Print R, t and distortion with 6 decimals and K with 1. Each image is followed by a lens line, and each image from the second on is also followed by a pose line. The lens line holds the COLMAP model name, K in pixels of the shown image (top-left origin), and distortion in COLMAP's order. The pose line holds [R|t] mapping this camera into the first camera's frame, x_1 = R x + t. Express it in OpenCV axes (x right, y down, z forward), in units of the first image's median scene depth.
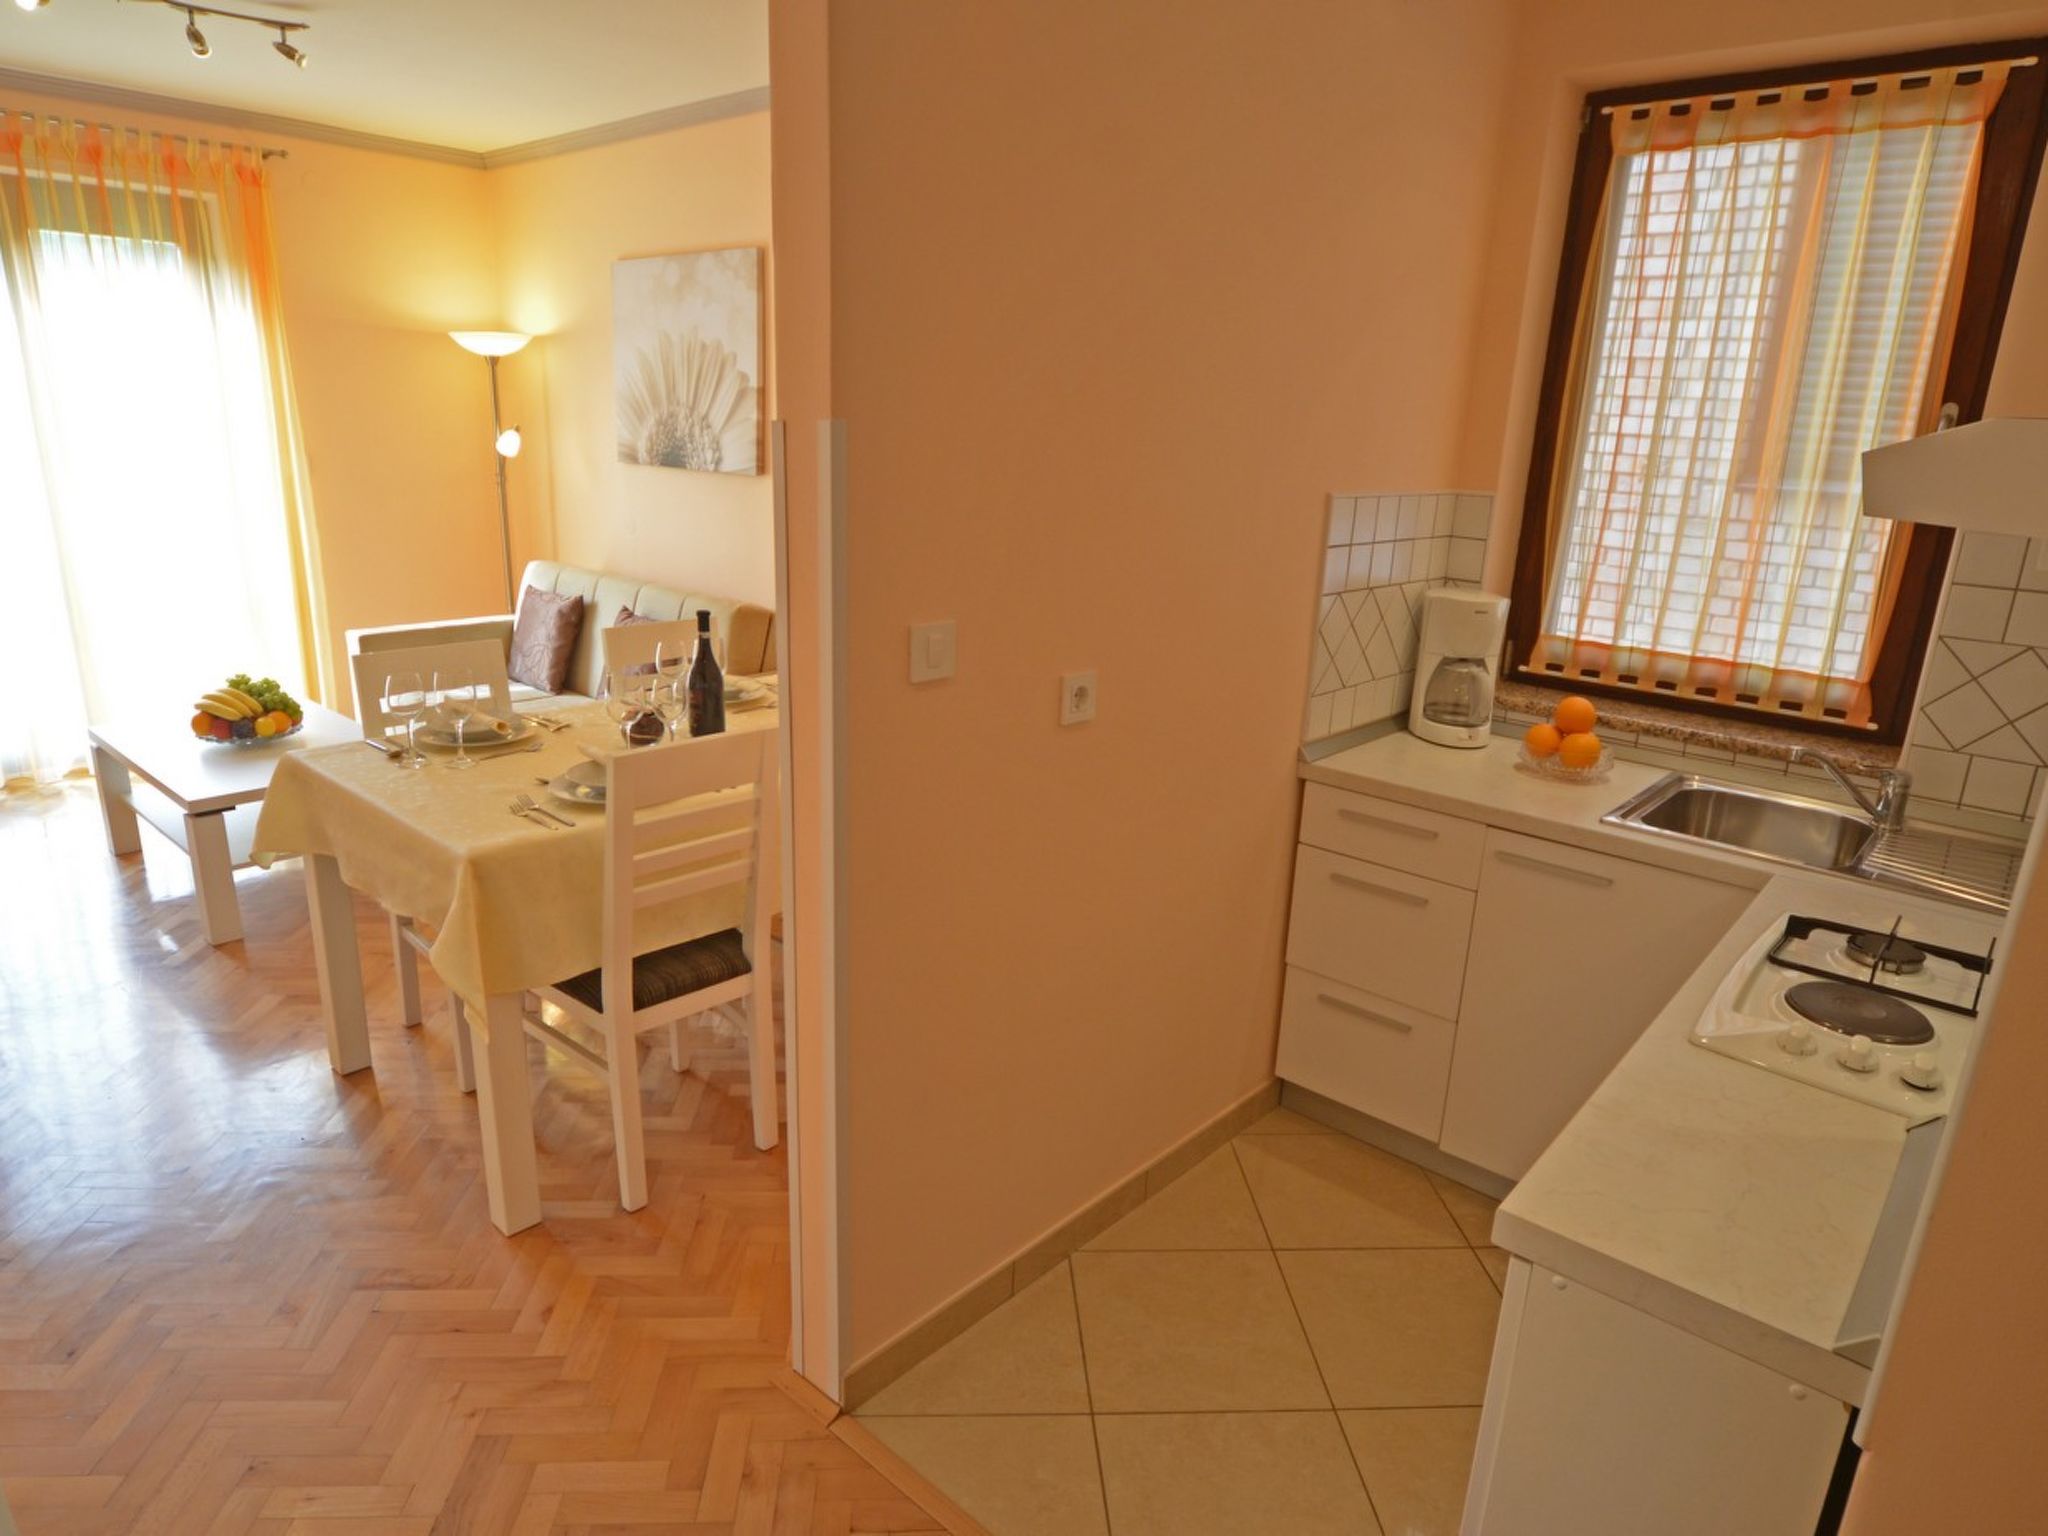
lens RADIAL K [[1231.3, 0, 1020.3], [0, 1231.3, 766.6], [0, 0, 1]] dist [-0.016998, 0.001400]
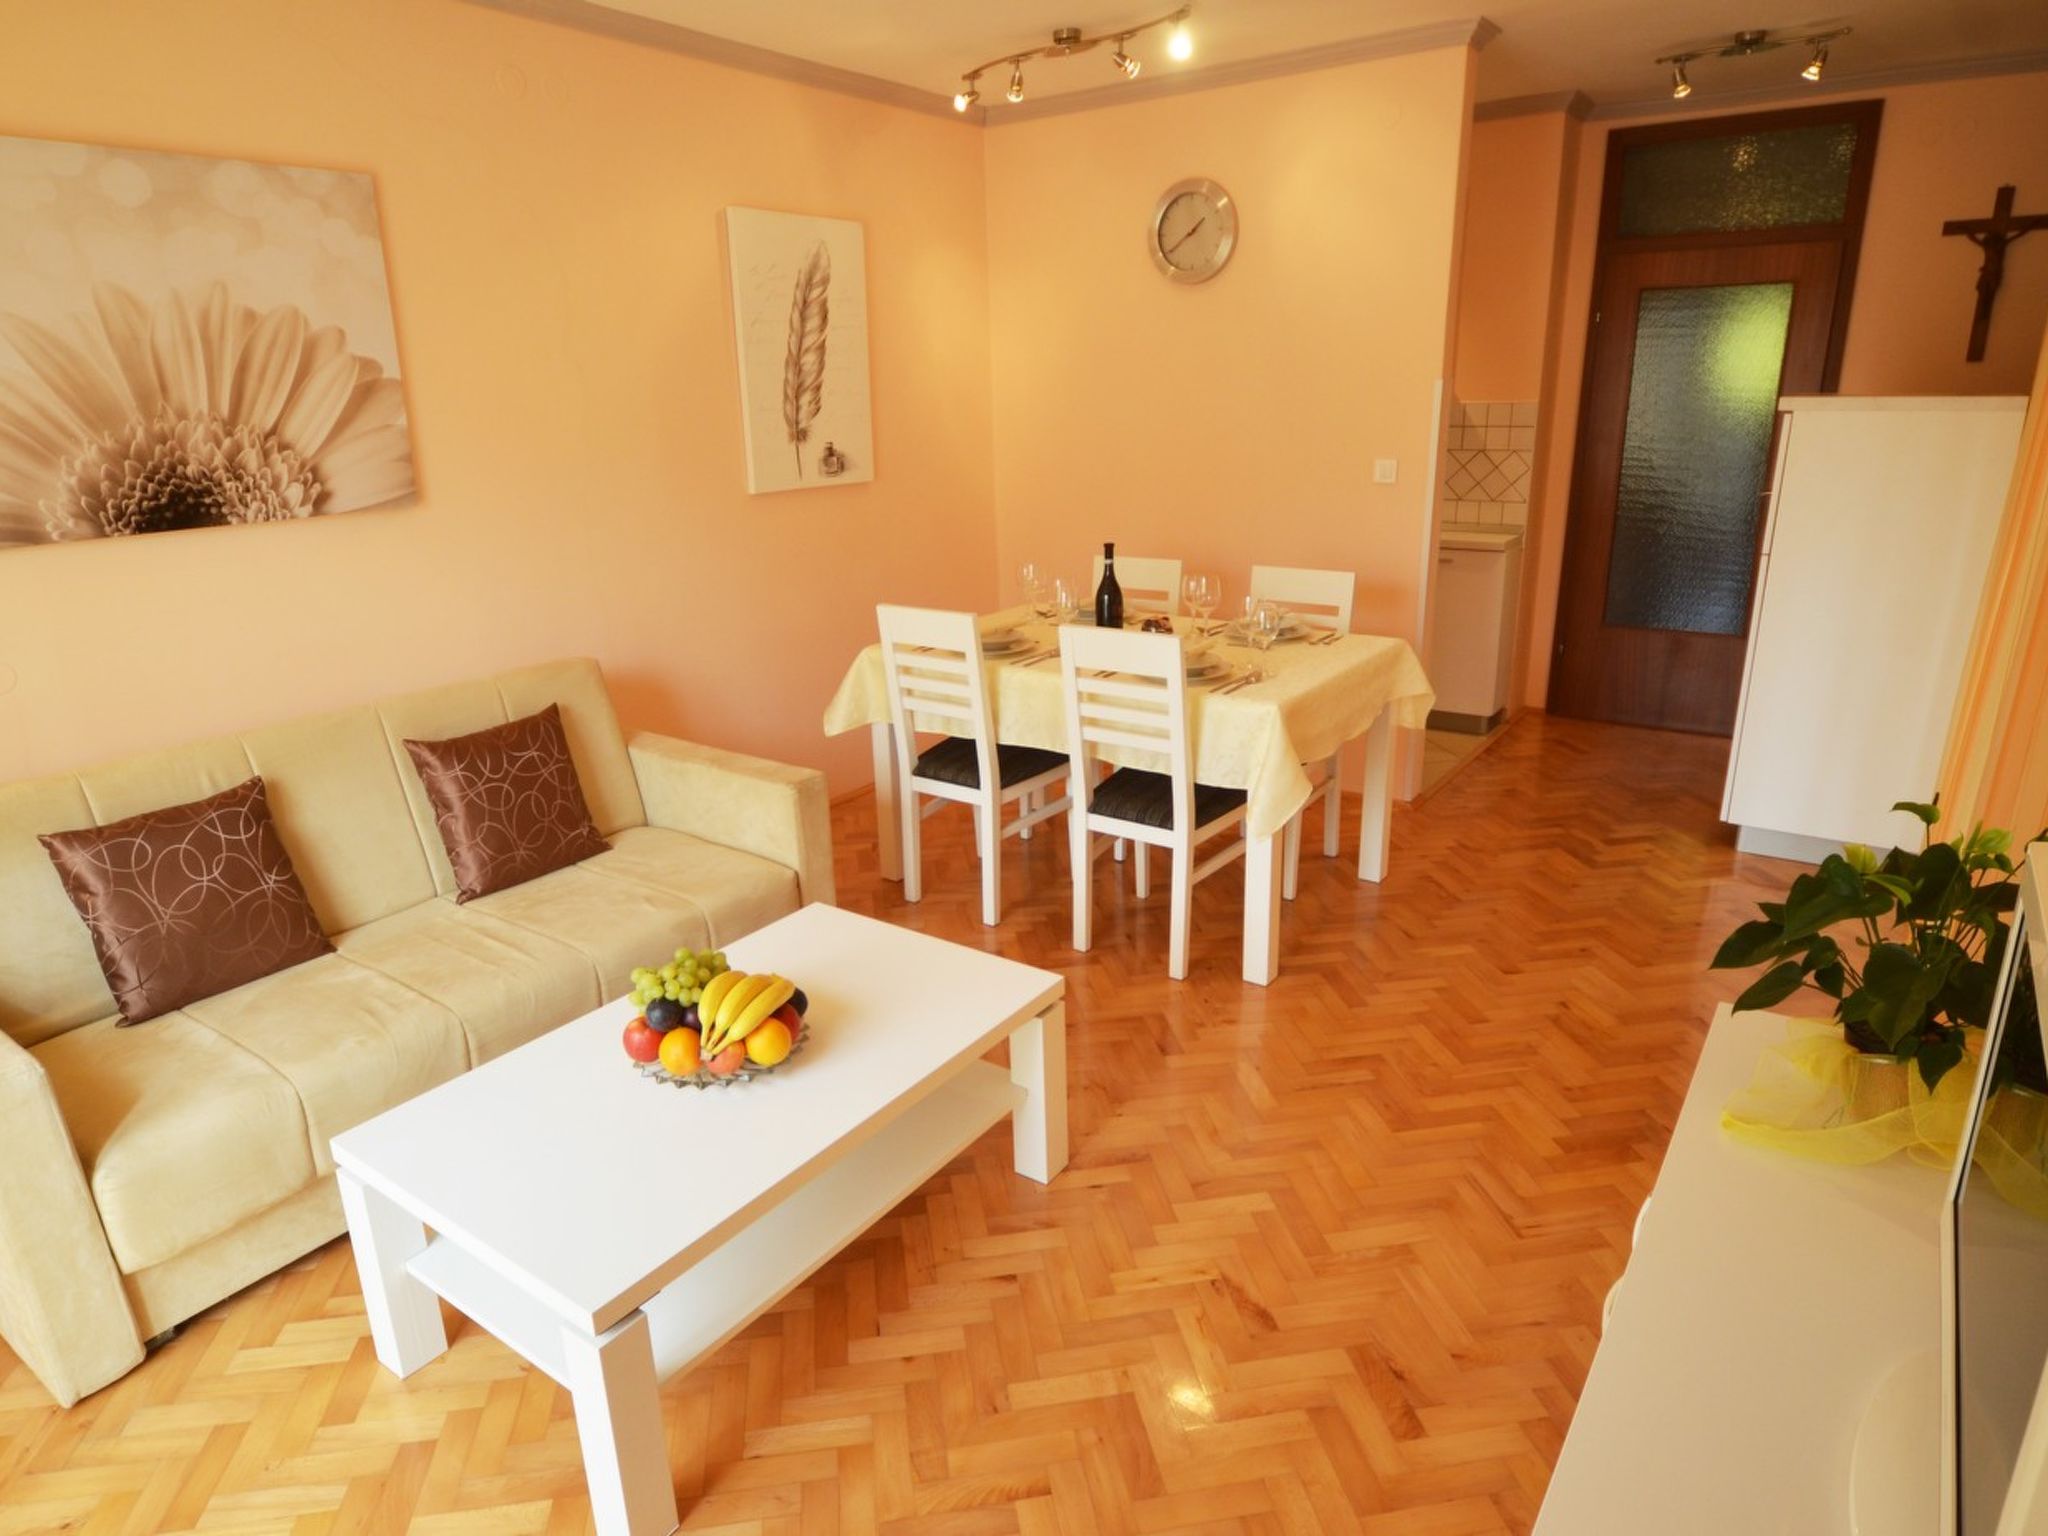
lens RADIAL K [[1231.3, 0, 1023.8], [0, 1231.3, 775.5], [0, 0, 1]] dist [-0.016998, 0.001400]
pose [[-0.107002, -0.336381, 0.935627, -0.924567], [0.297327, 0.887142, 0.352953, -0.235336], [-0.948761, 0.315954, 0.005089, 0.691365]]
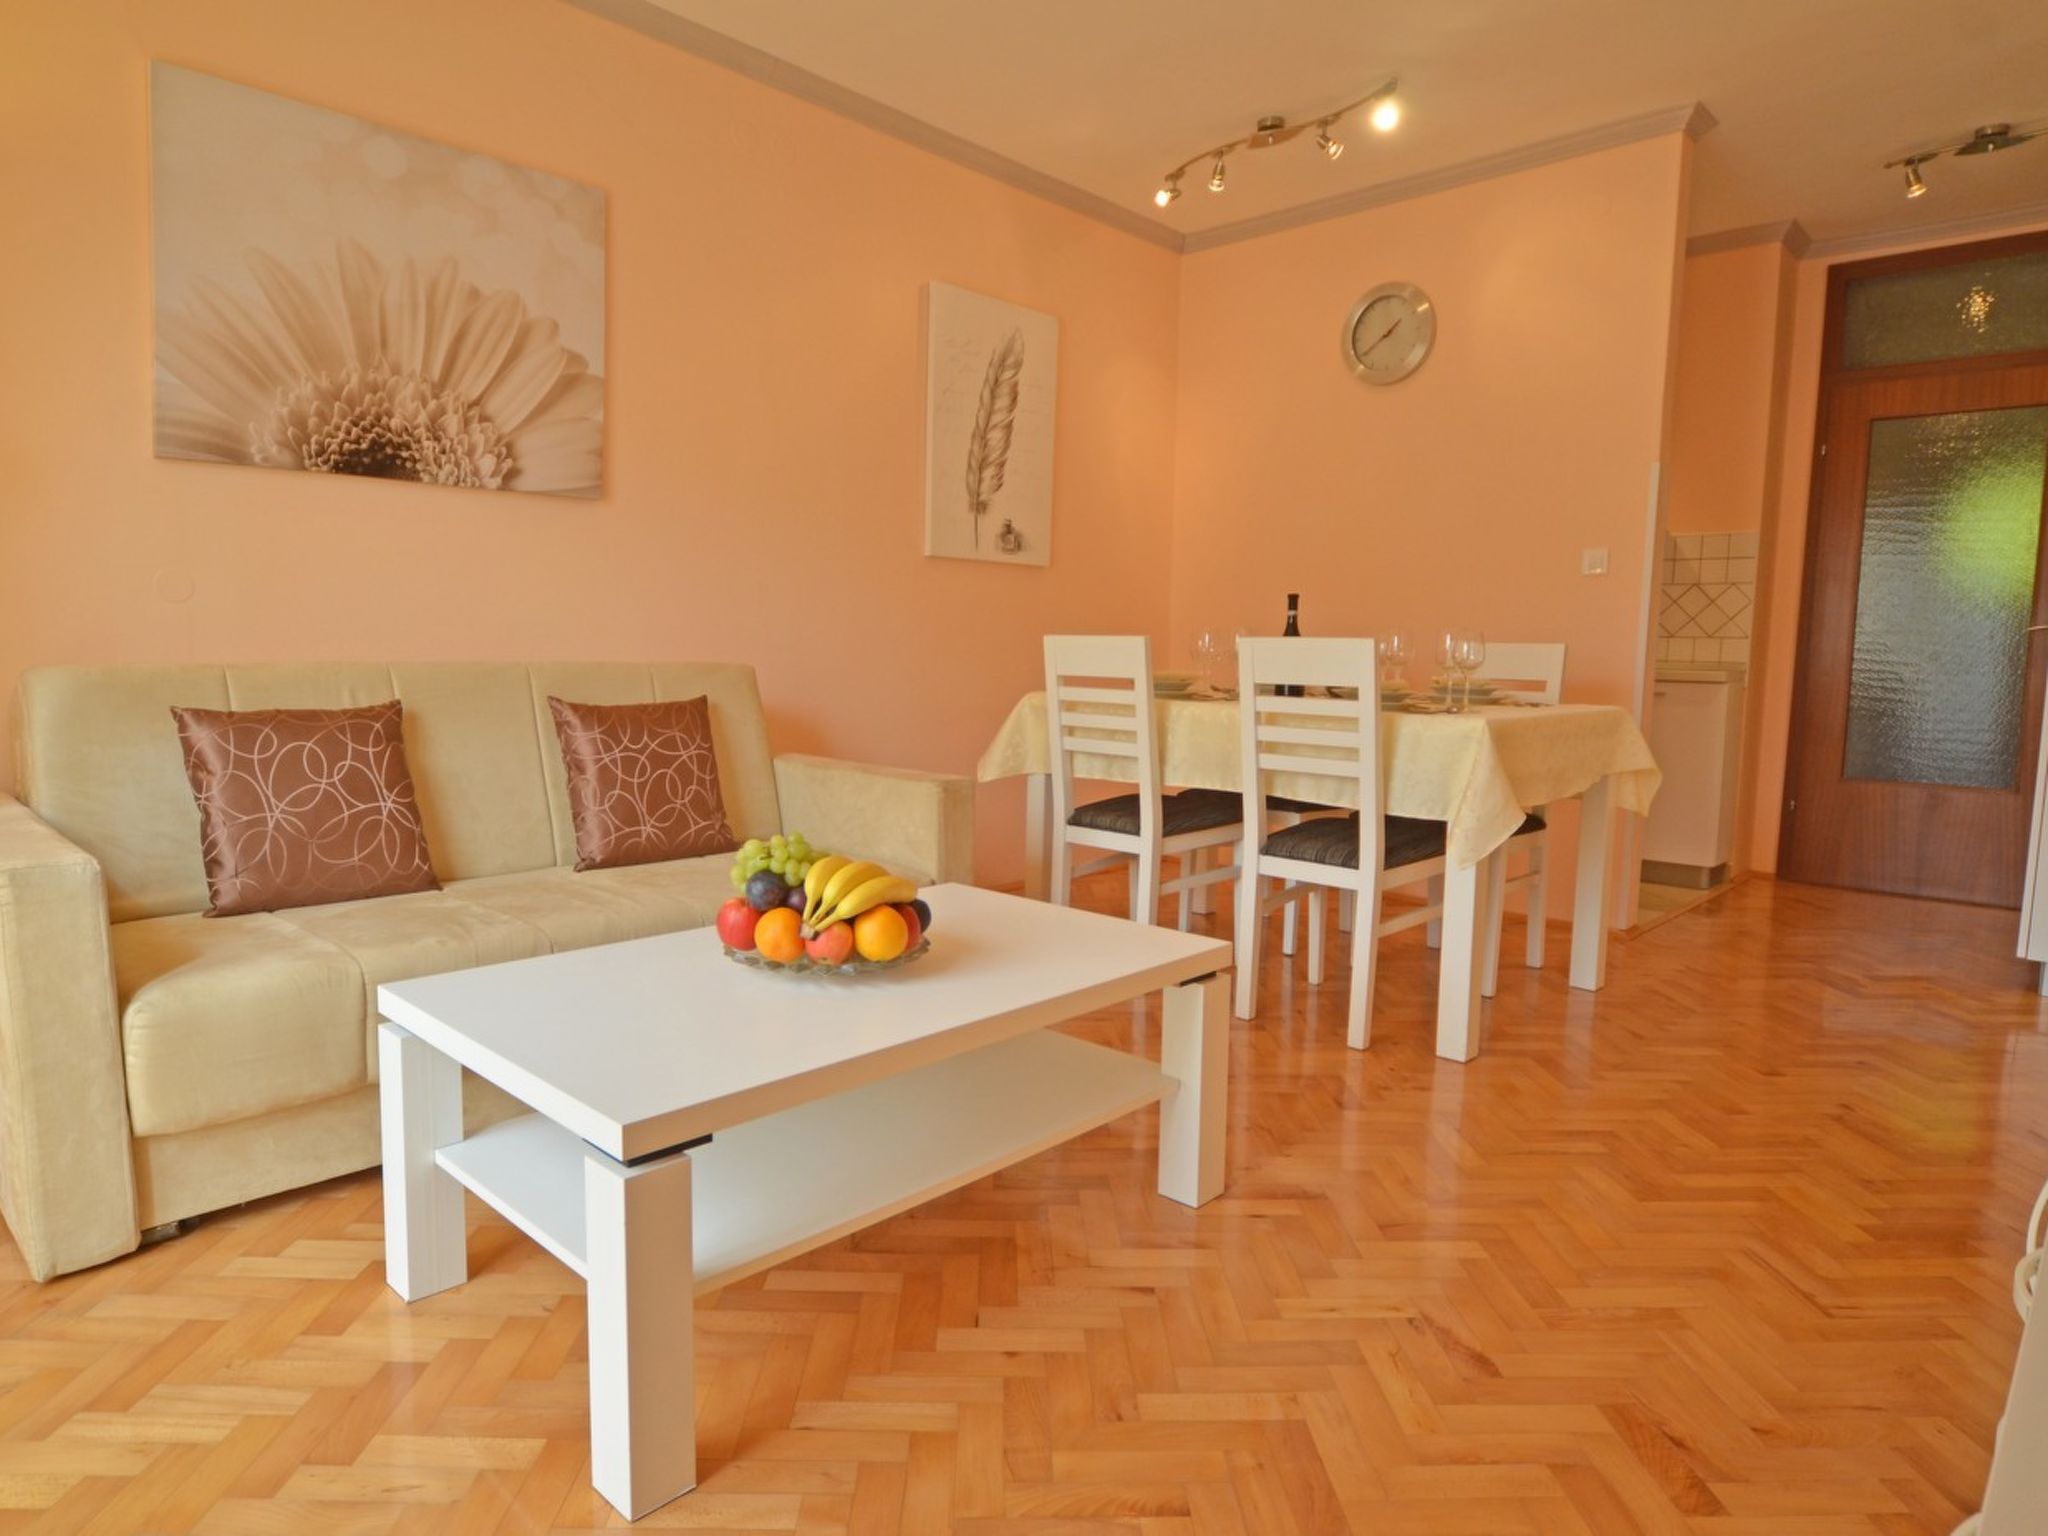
lens RADIAL K [[1229.3, 0, 1023.1], [0, 1229.3, 775.8], [0, 0, 1]] dist [-0.019274, 0.003214]
pose [[0.033084, -0.141583, 0.989373, -0.896117], [0.261095, 0.956764, 0.128185, -0.107215], [-0.964746, 0.254079, 0.068620, 0.730411]]
